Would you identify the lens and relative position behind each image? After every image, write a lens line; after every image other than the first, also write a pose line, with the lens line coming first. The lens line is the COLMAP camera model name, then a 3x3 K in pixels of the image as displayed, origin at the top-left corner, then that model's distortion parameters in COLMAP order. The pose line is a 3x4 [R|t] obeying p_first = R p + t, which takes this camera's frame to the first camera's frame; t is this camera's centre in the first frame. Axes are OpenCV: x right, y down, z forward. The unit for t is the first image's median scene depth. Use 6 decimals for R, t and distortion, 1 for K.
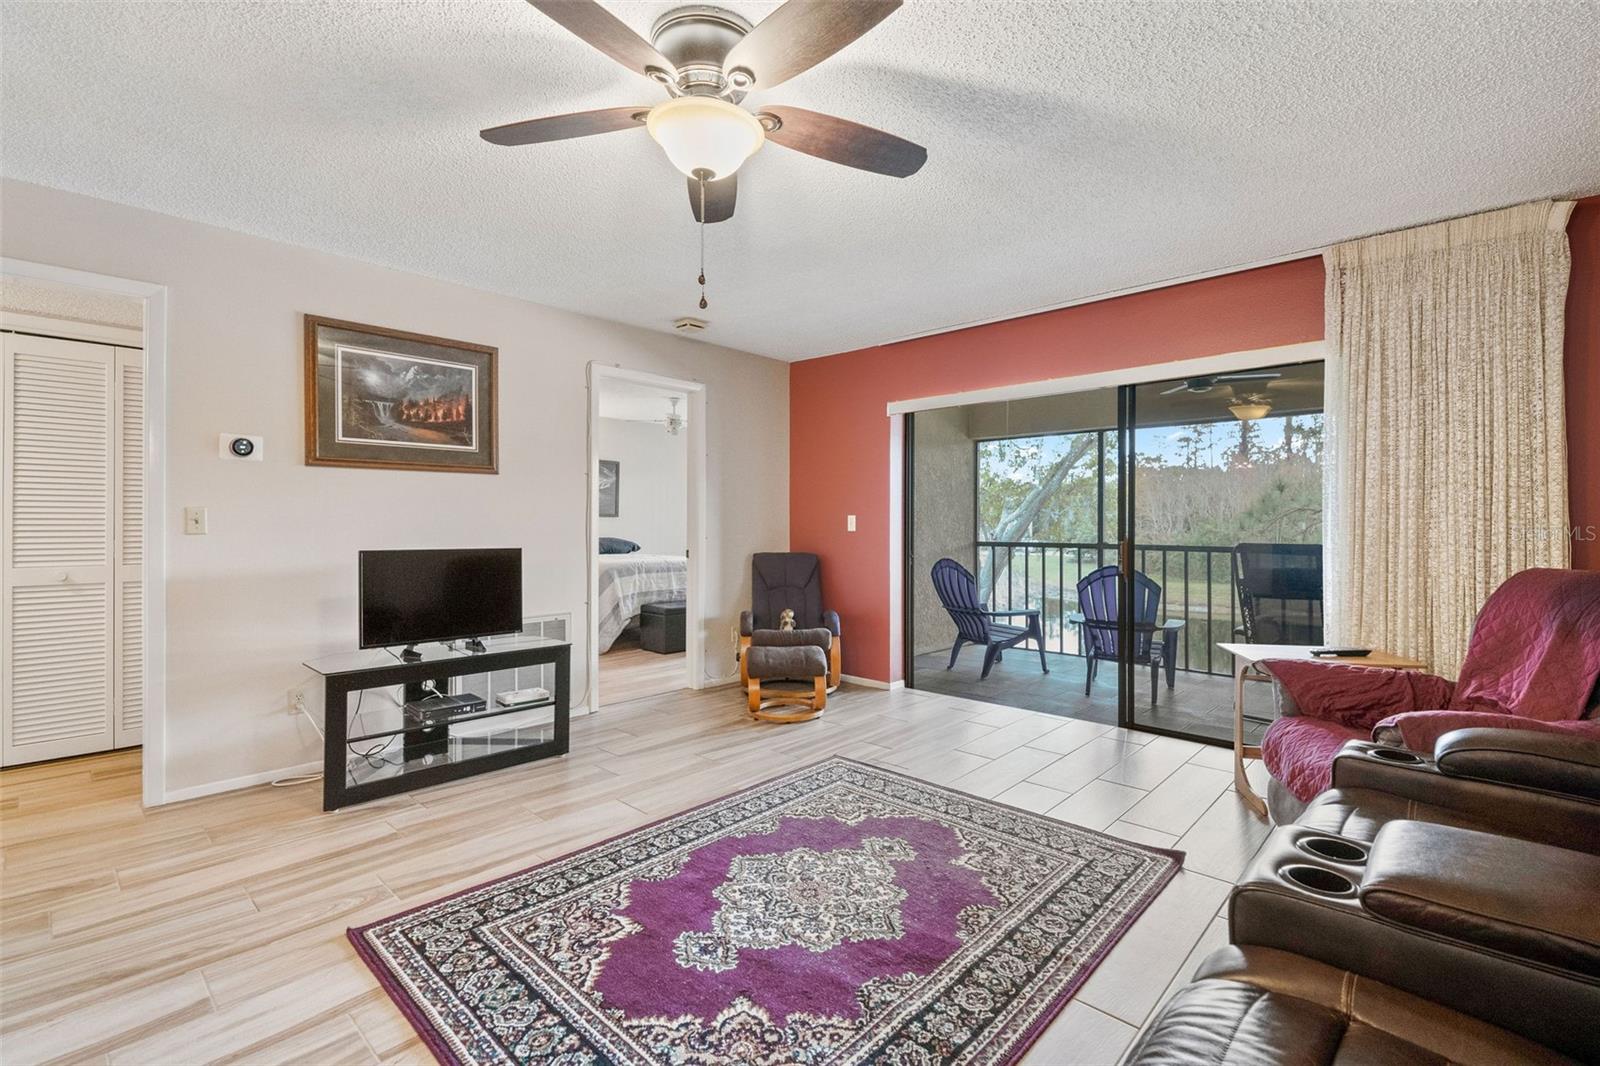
lens RADIAL K [[726.5, 0, 795.6], [0, 726.5, 524.0], [0, 0, 1]] dist [0.001939, -0.001572]
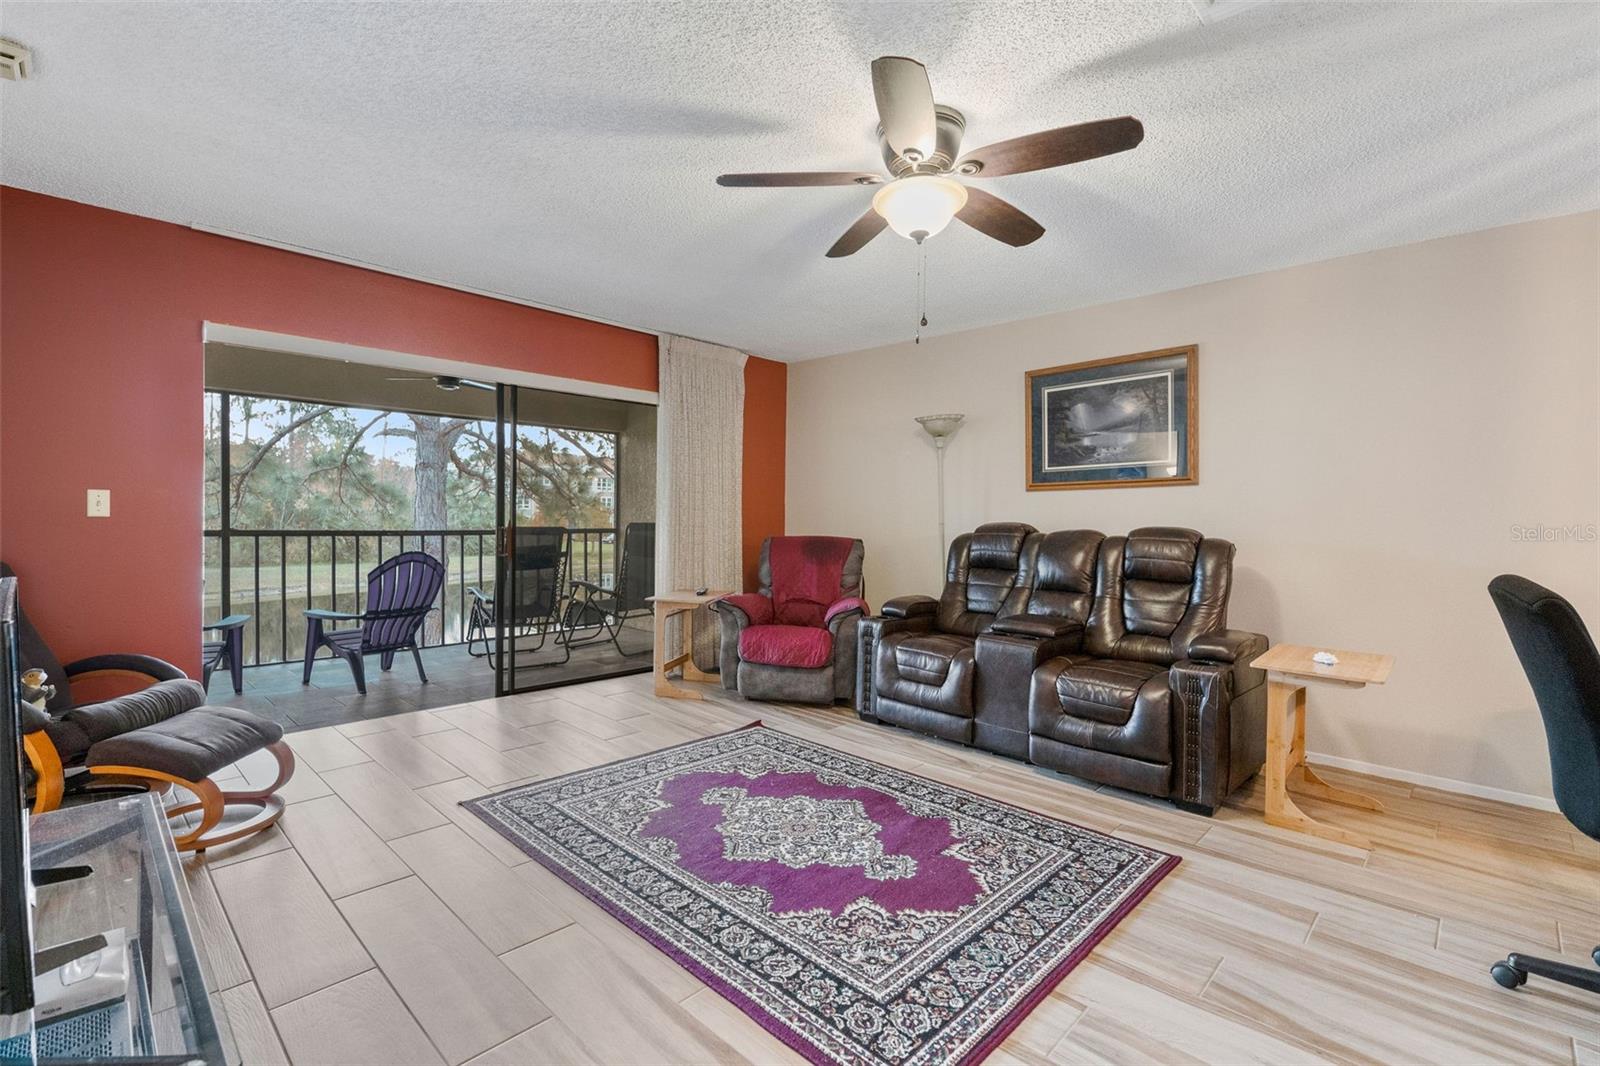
lens RADIAL K [[726.5, 0, 798.5], [0, 726.5, 521.9], [0, 0, 1]] dist [0.001939, -0.001572]
pose [[0.004352, -0.010569, 0.999935, -0.953992], [-0.013743, 0.999849, 0.010628, -0.001973], [-0.999896, -0.013788, 0.004206, 0.825617]]
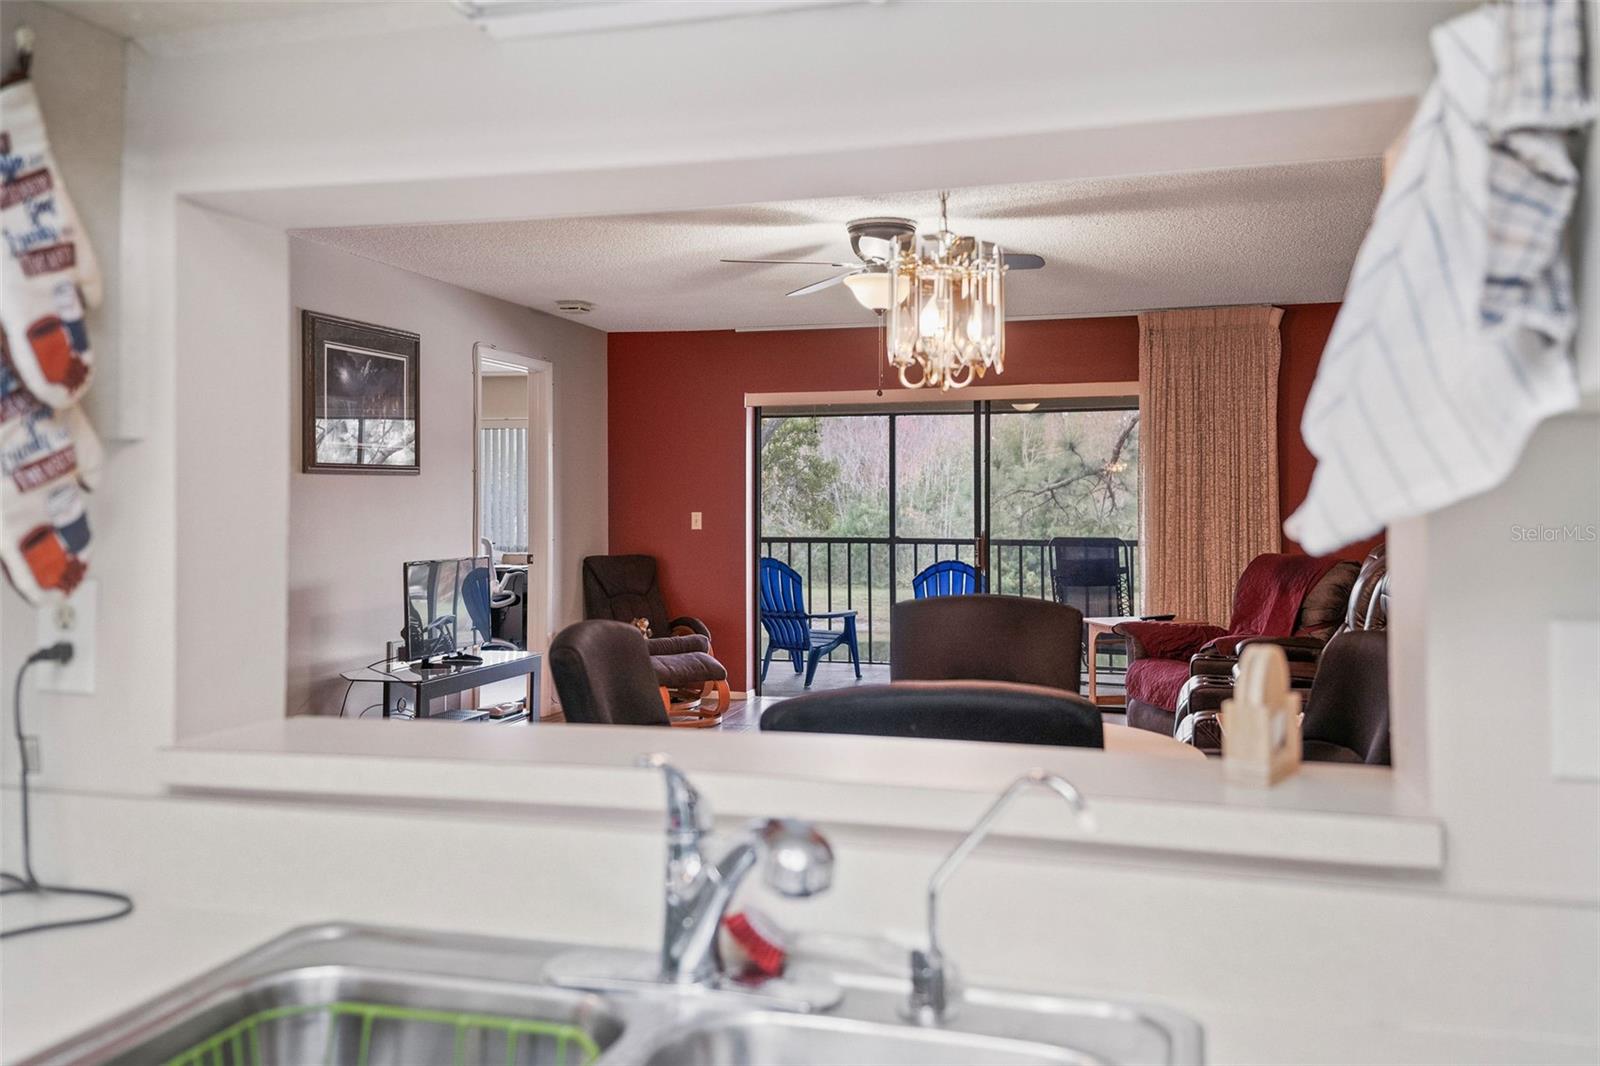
lens RADIAL K [[1309.9, 0, 799.9], [0, 1309.9, 500.2], [0, 0, 1]] dist [0.124397, 0.000468]
pose [[0.880439, -0.003620, 0.474145, -1.105429], [0.003386, 0.999993, 0.001347, -0.055417], [-0.474147, 0.000420, 0.880446, -0.946615]]
